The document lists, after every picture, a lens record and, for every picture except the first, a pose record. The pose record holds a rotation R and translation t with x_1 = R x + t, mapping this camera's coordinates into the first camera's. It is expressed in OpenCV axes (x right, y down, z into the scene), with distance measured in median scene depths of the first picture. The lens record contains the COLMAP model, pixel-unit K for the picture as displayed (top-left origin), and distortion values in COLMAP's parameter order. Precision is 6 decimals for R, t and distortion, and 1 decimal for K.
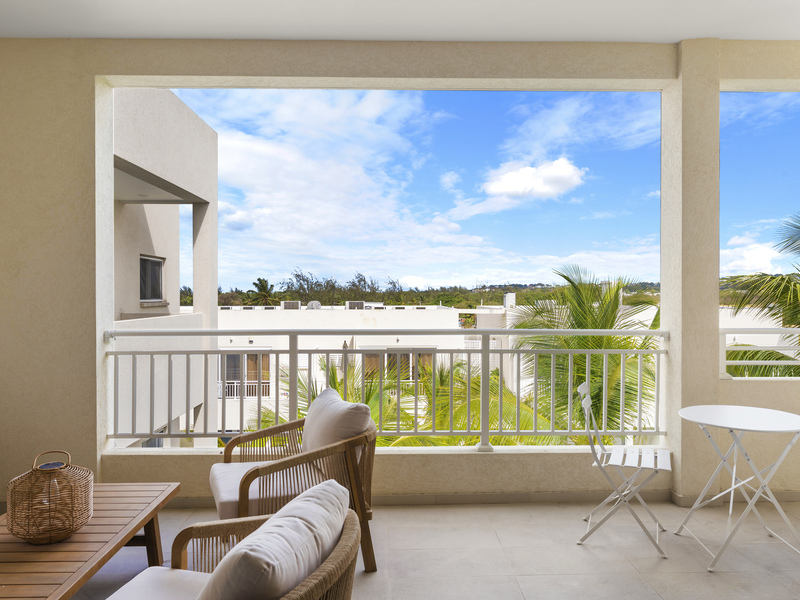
lens RADIAL K [[616.9, 0, 401.1], [0, 616.9, 296.9], [0, 0, 1]] dist [-0.015057, -0.000750]
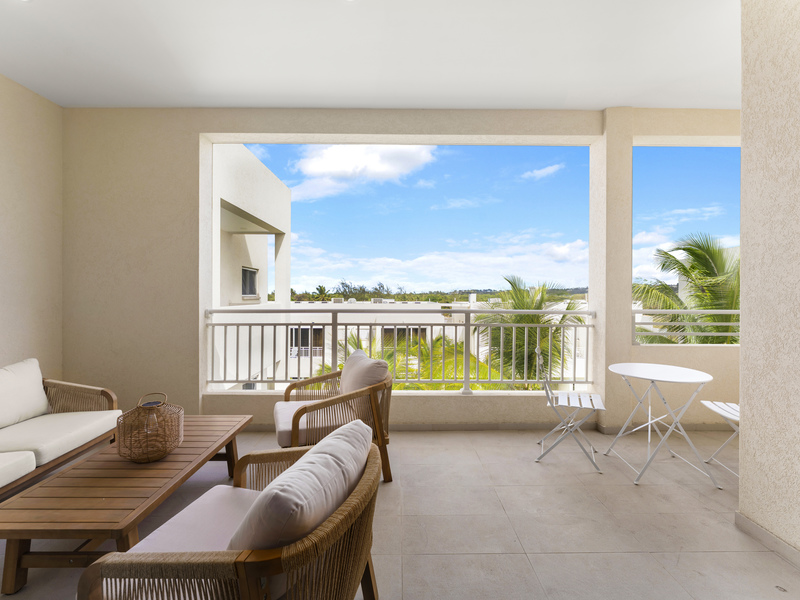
lens RADIAL K [[367.0, 0, 398.9], [0, 367.0, 298.5], [0, 0, 1]] dist [-0.014487, 0.000242]
pose [[0.999874, 0.004521, -0.015207, -0.011259], [-0.004520, 0.999990, 0.000105, 0.028267], [0.015207, -0.000037, 0.999884, 0.143460]]
